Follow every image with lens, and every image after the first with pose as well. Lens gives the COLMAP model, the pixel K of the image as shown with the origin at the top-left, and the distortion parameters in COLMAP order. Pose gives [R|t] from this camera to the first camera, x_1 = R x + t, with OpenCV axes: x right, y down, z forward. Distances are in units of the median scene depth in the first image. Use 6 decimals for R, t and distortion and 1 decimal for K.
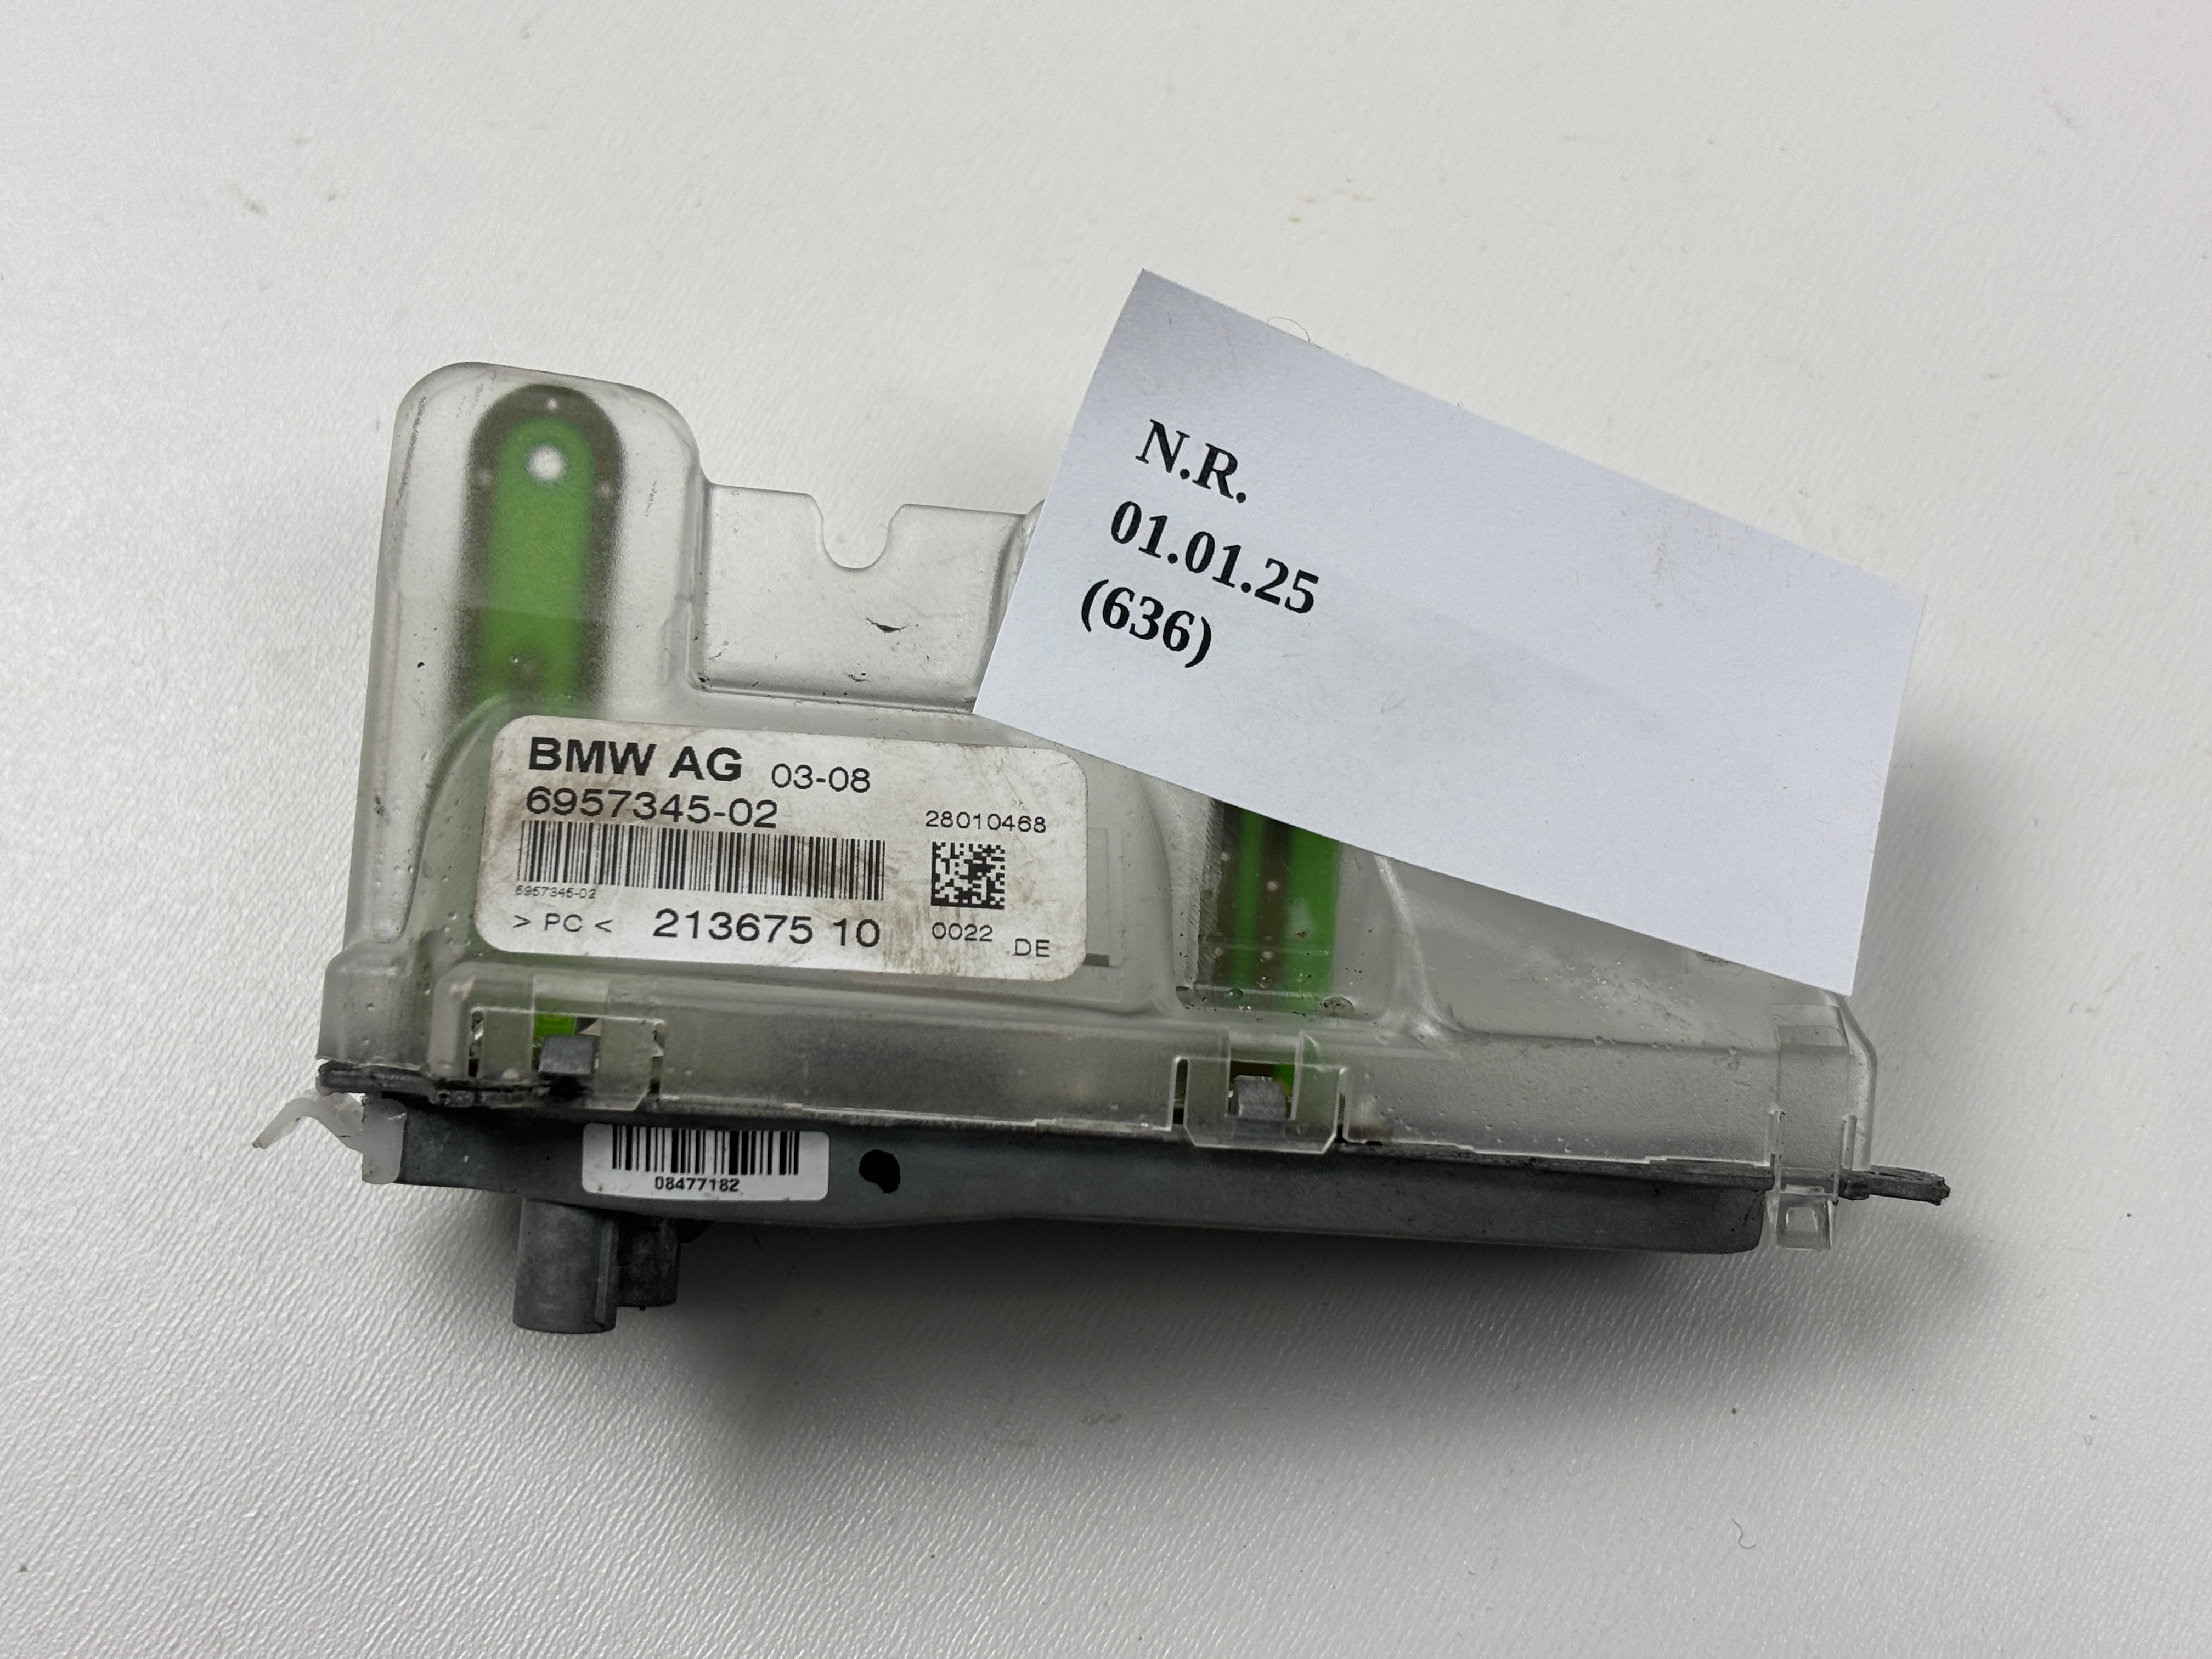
lens RADIAL K [[3678.3, 0, 1104.2], [0, 3678.3, 828.2], [0, 0, 1]] dist [0.108309, 0.000000]
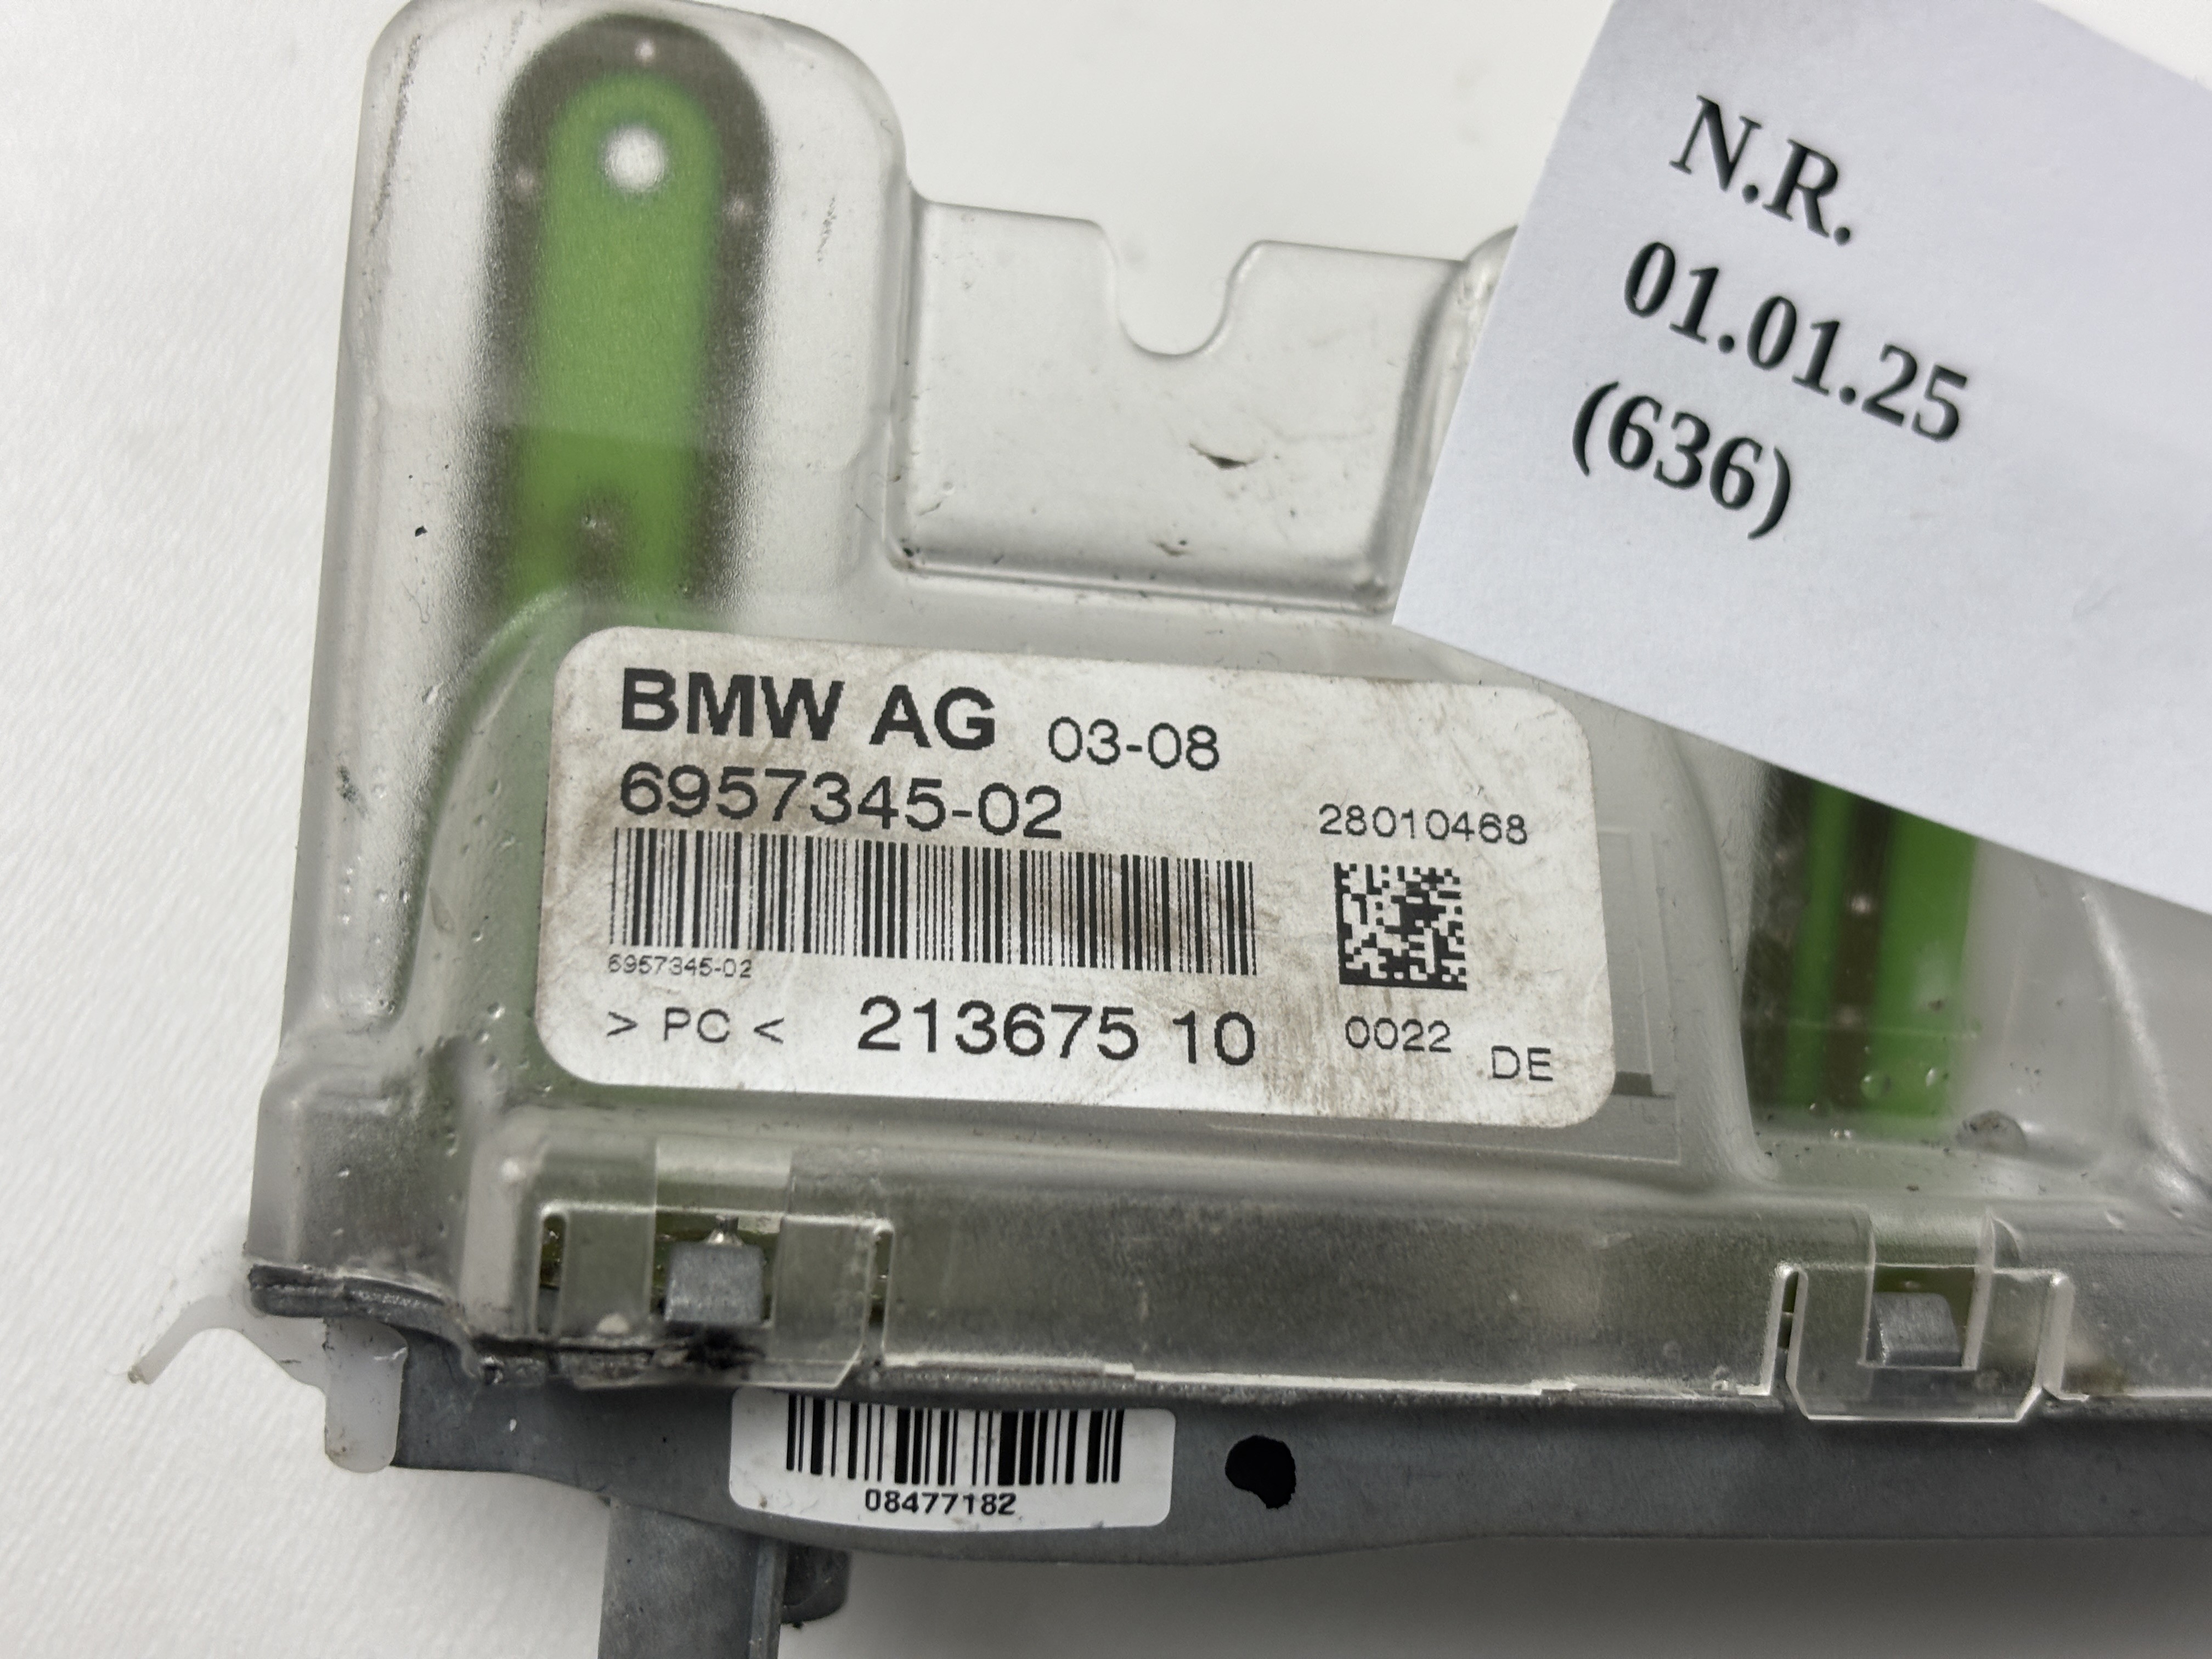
lens RADIAL K [[3678.3, 0, 1049.1], [0, 3678.3, 864.1], [0, 0, 1]] dist [0.108309, 0.000000]
pose [[0.999156, 0.011210, 0.039522, -0.112346], [-0.016060, 0.992074, 0.124622, -0.065462], [-0.037812, -0.125152, 0.991417, 0.441556]]
